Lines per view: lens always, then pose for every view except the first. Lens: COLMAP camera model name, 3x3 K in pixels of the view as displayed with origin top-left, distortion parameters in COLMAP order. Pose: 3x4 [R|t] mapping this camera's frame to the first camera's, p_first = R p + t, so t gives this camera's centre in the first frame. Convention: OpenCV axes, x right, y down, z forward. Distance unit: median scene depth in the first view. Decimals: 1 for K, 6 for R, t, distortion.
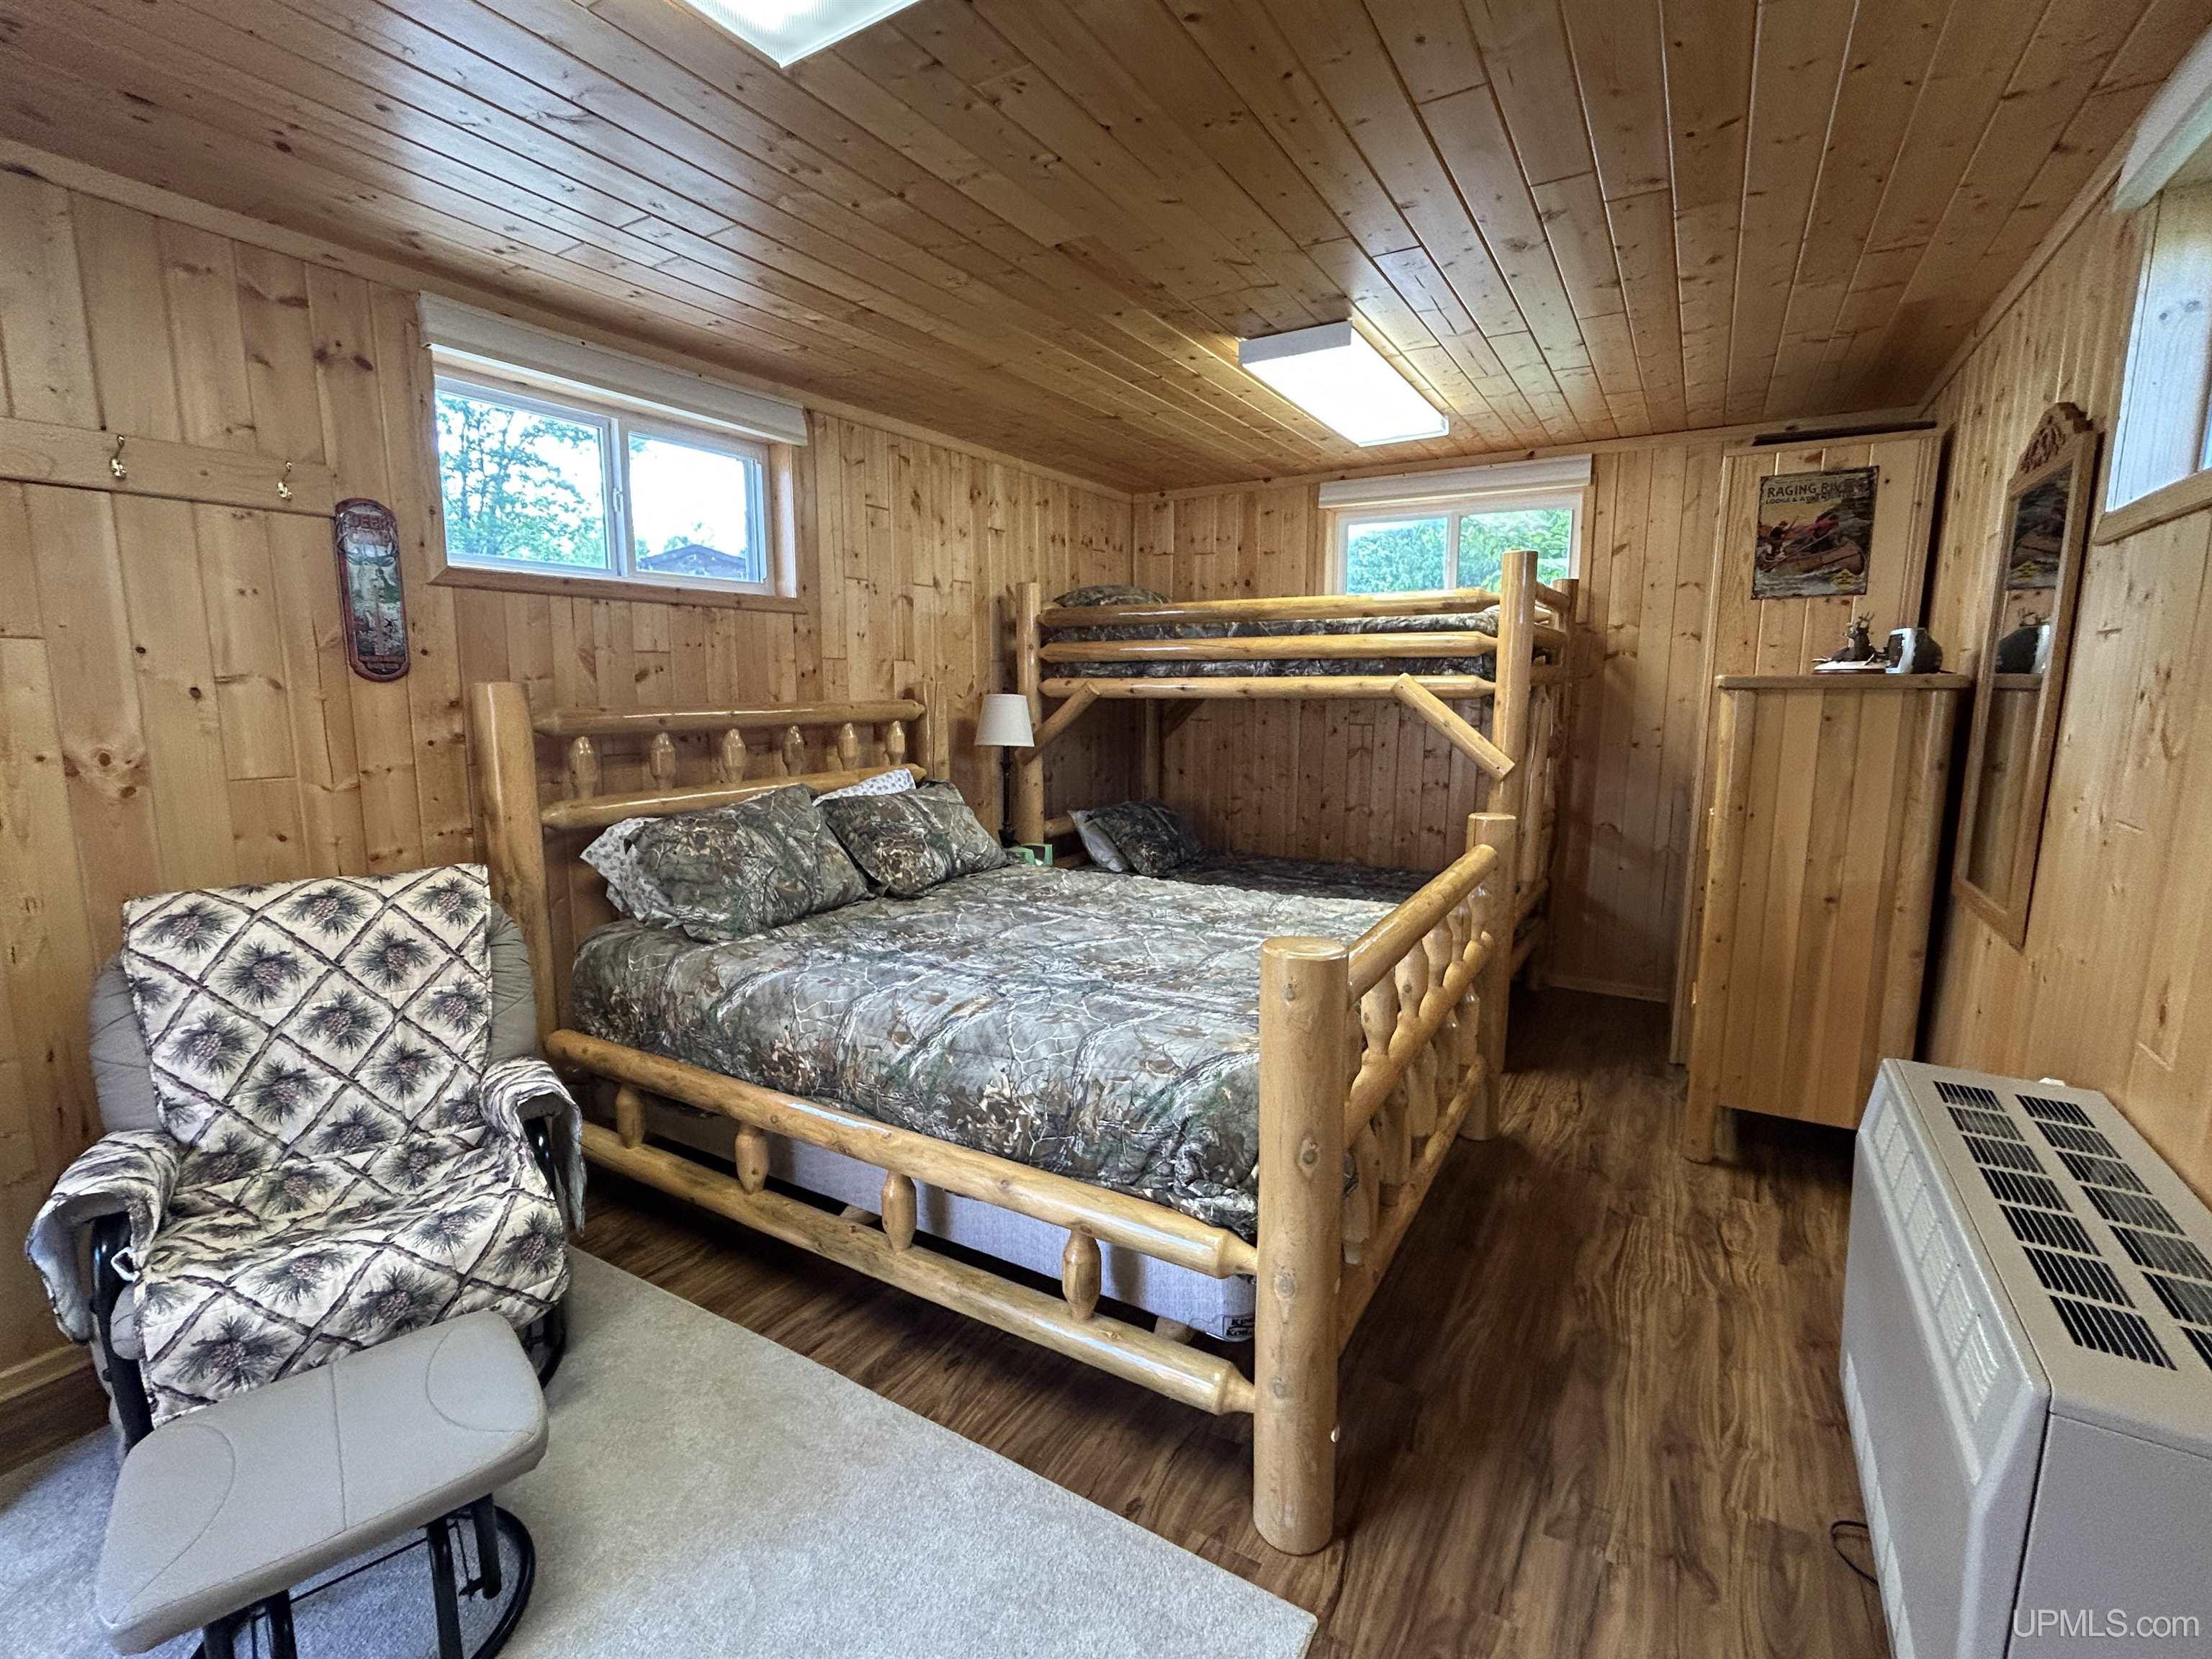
lens RADIAL K [[987.8, 0, 1101.4], [0, 987.8, 827.5], [0, 0, 1]] dist [-0.003883, 0.001973]
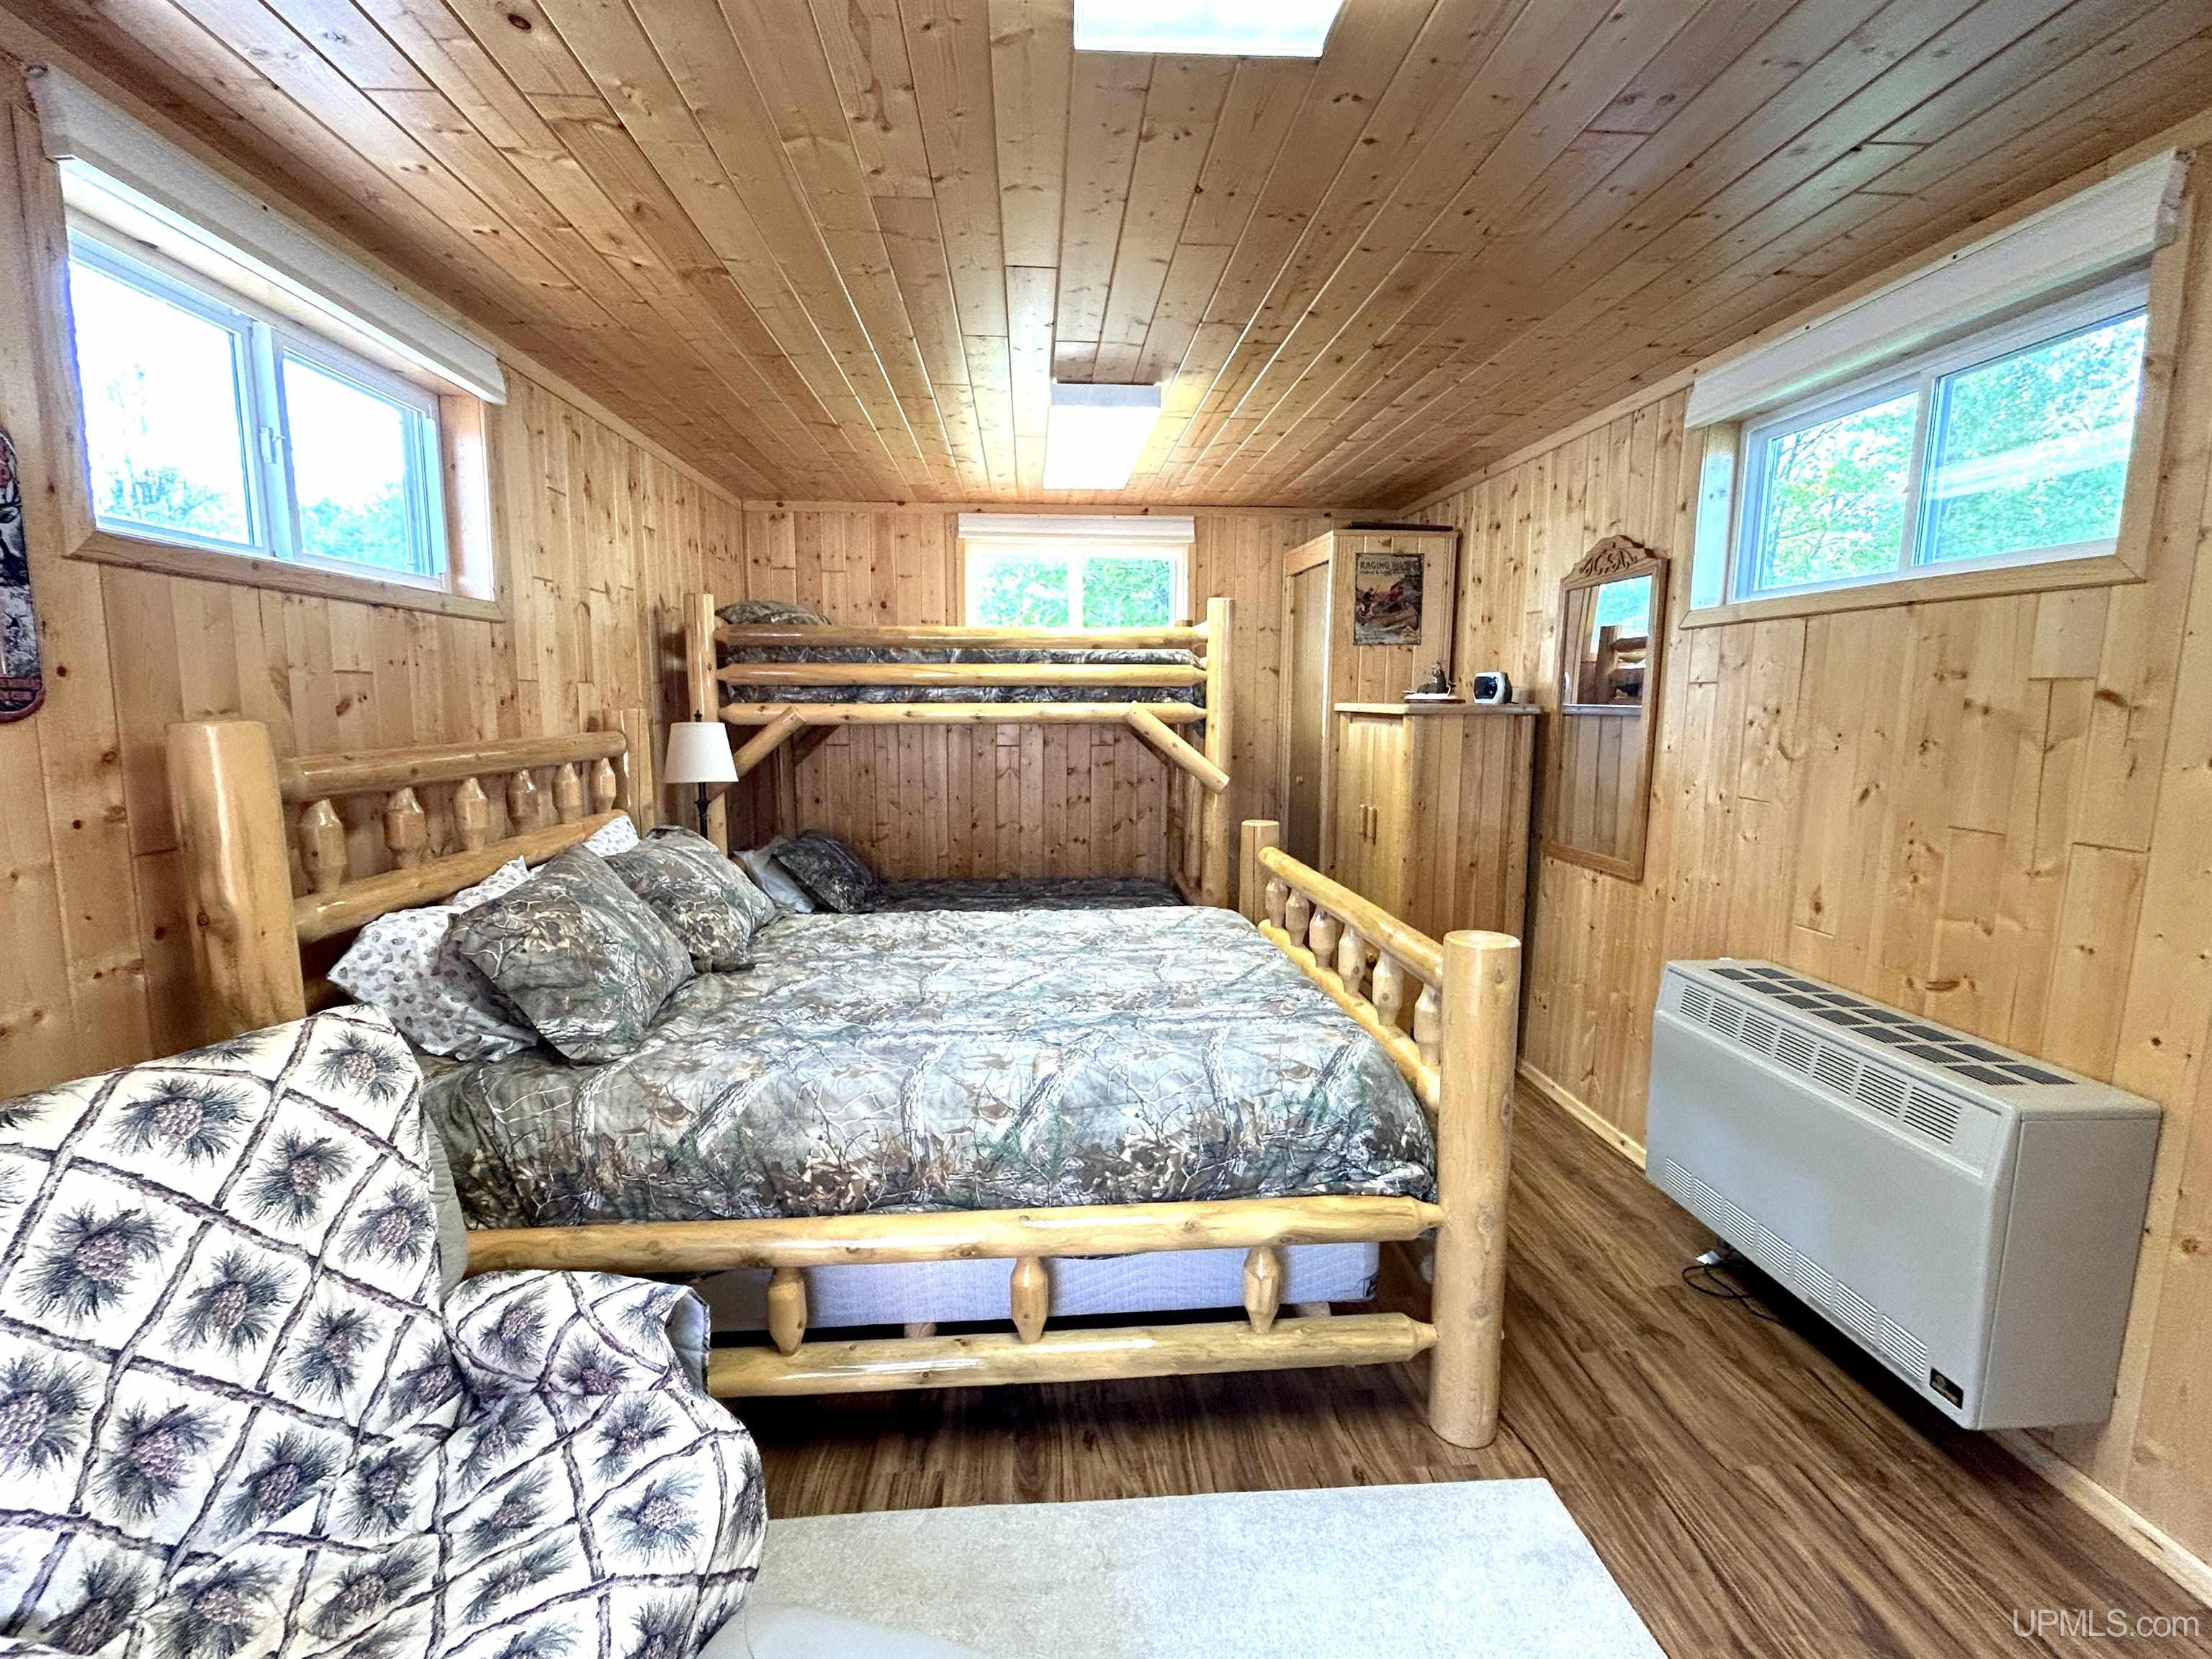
lens RADIAL K [[987.8, 0, 1097.4], [0, 987.8, 827.8], [0, 0, 1]] dist [-0.003883, 0.001973]
pose [[0.816483, -0.073448, 0.572678, -0.556930], [0.082136, 0.996564, 0.010710, -0.042738], [-0.571497, 0.038293, 0.819710, 0.175250]]
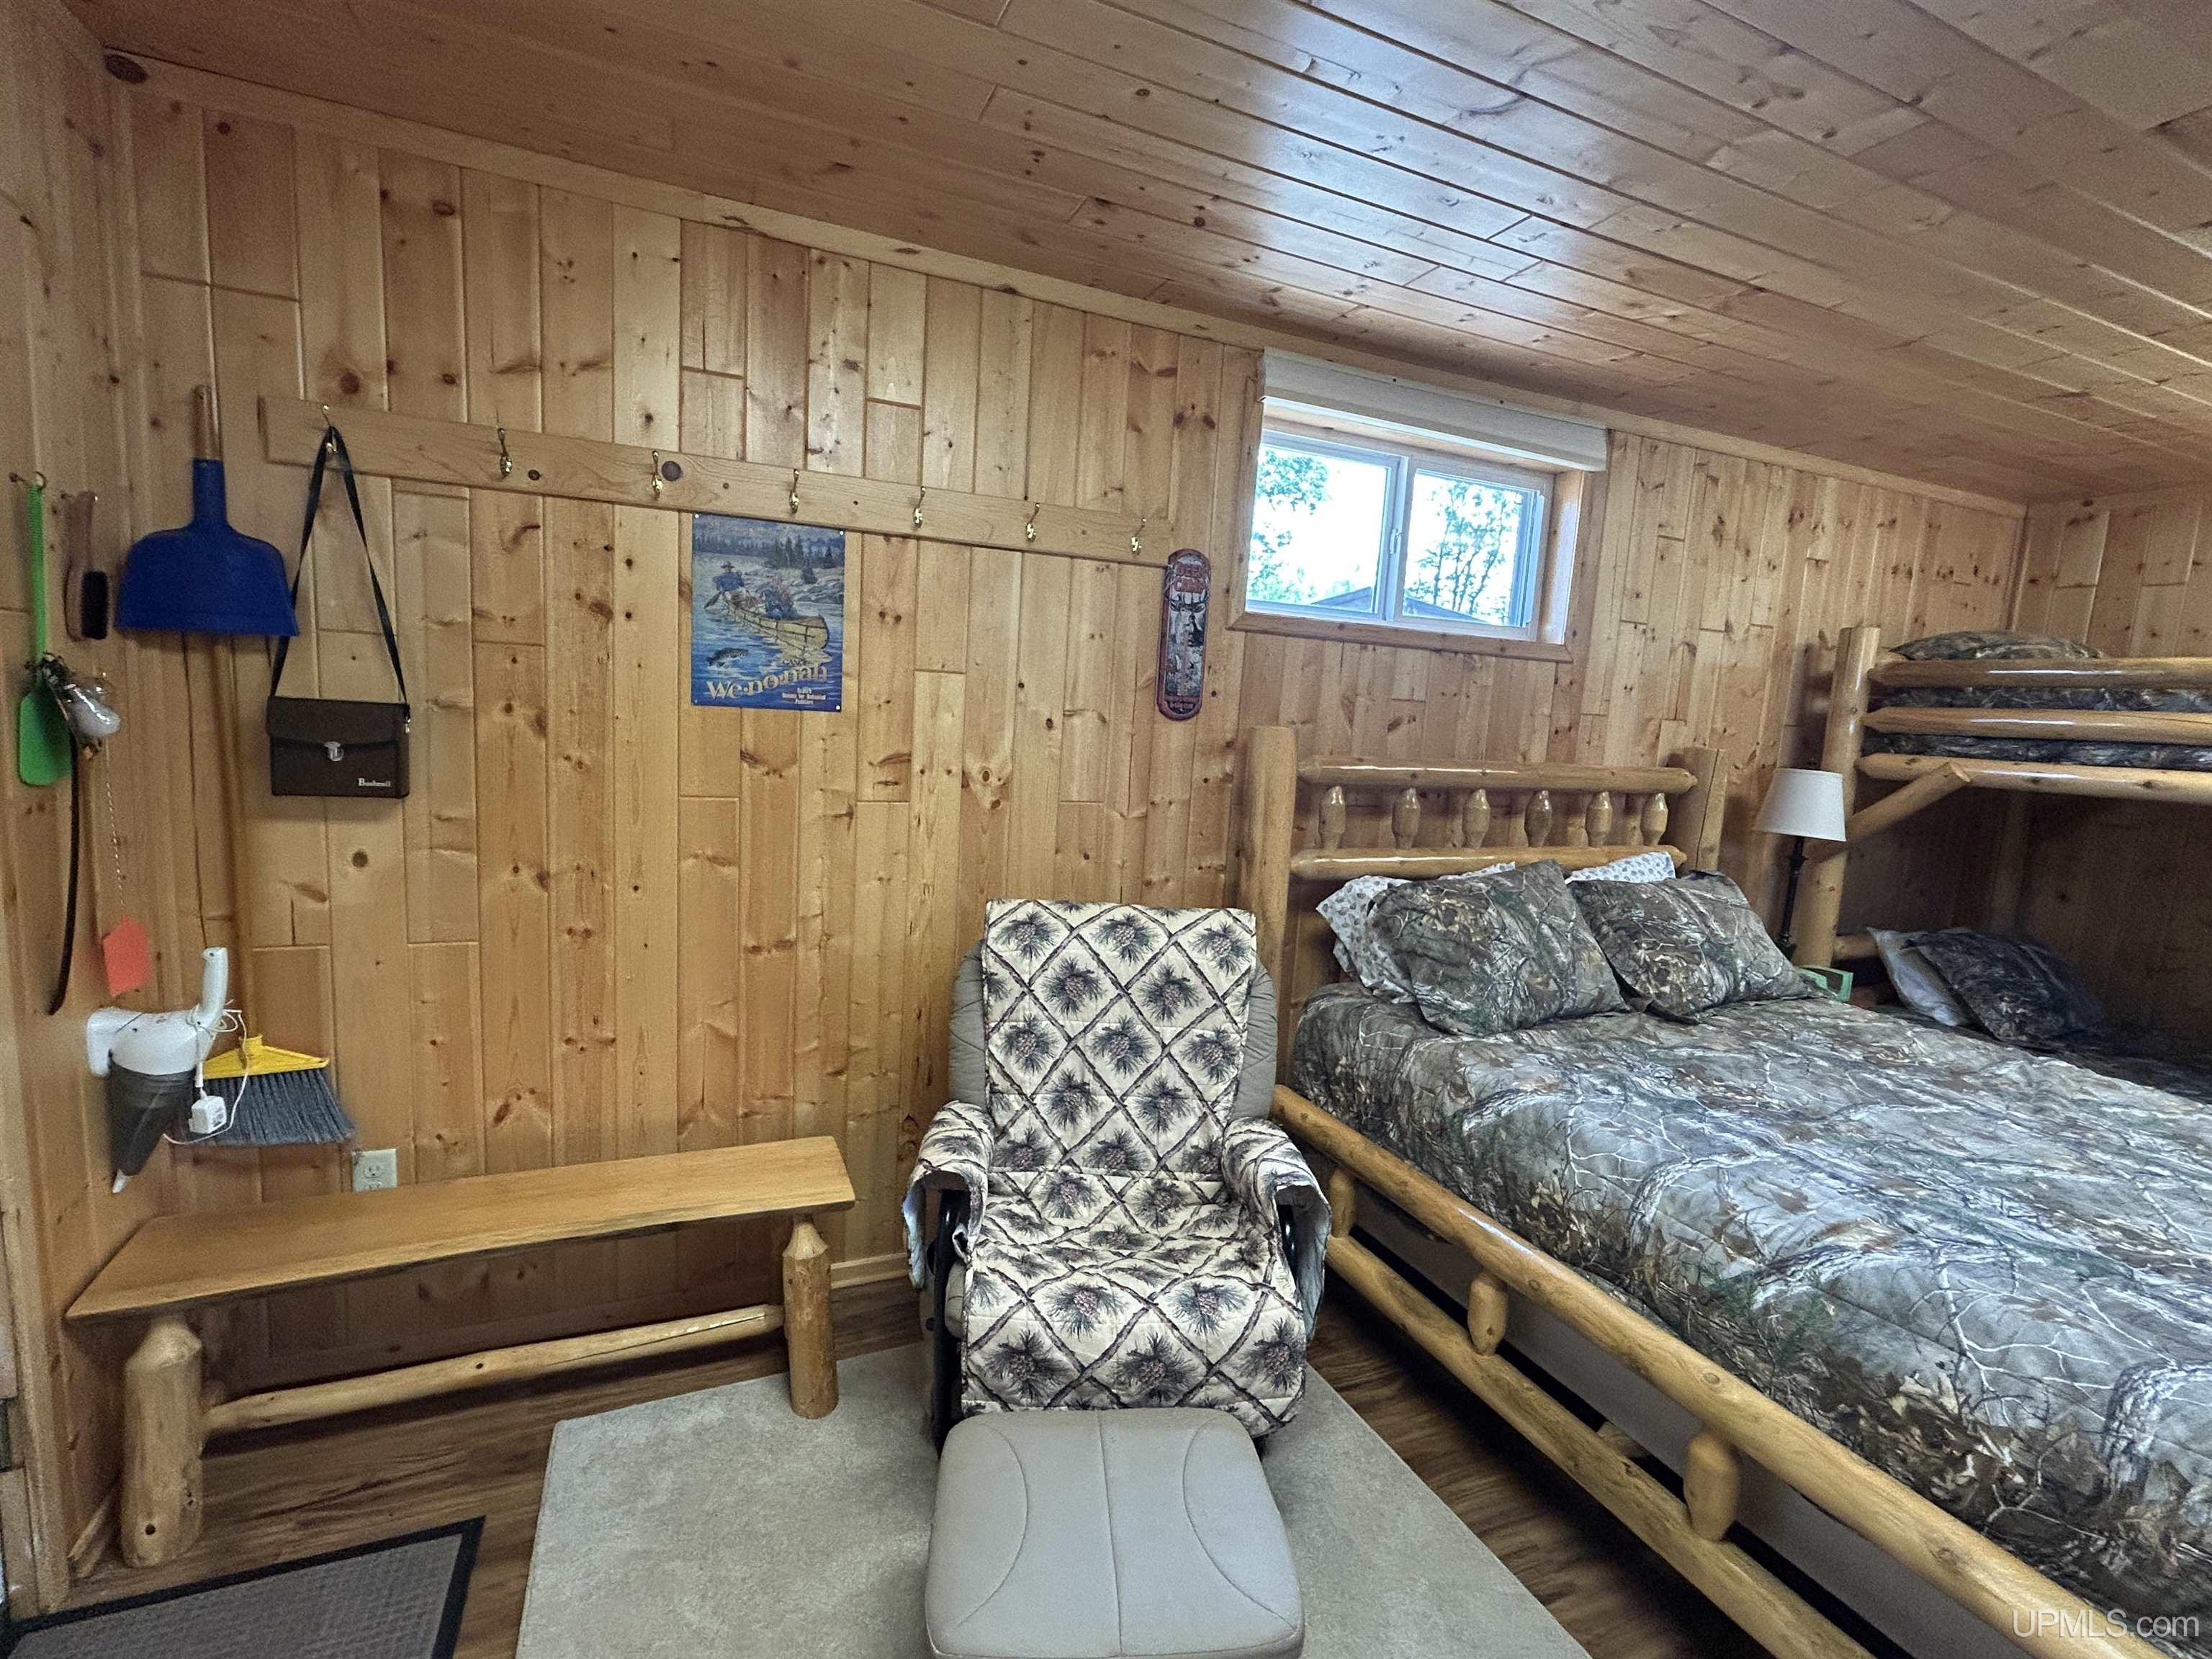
lens RADIAL K [[987.8, 0, 1099.2], [0, 987.8, 826.3], [0, 0, 1]] dist [-0.003883, 0.001973]
pose [[0.812843, 0.118049, -0.570395, -0.185620], [-0.140871, 0.990019, 0.004146, -0.028393], [0.565192, 0.076982, 0.821360, 0.093104]]
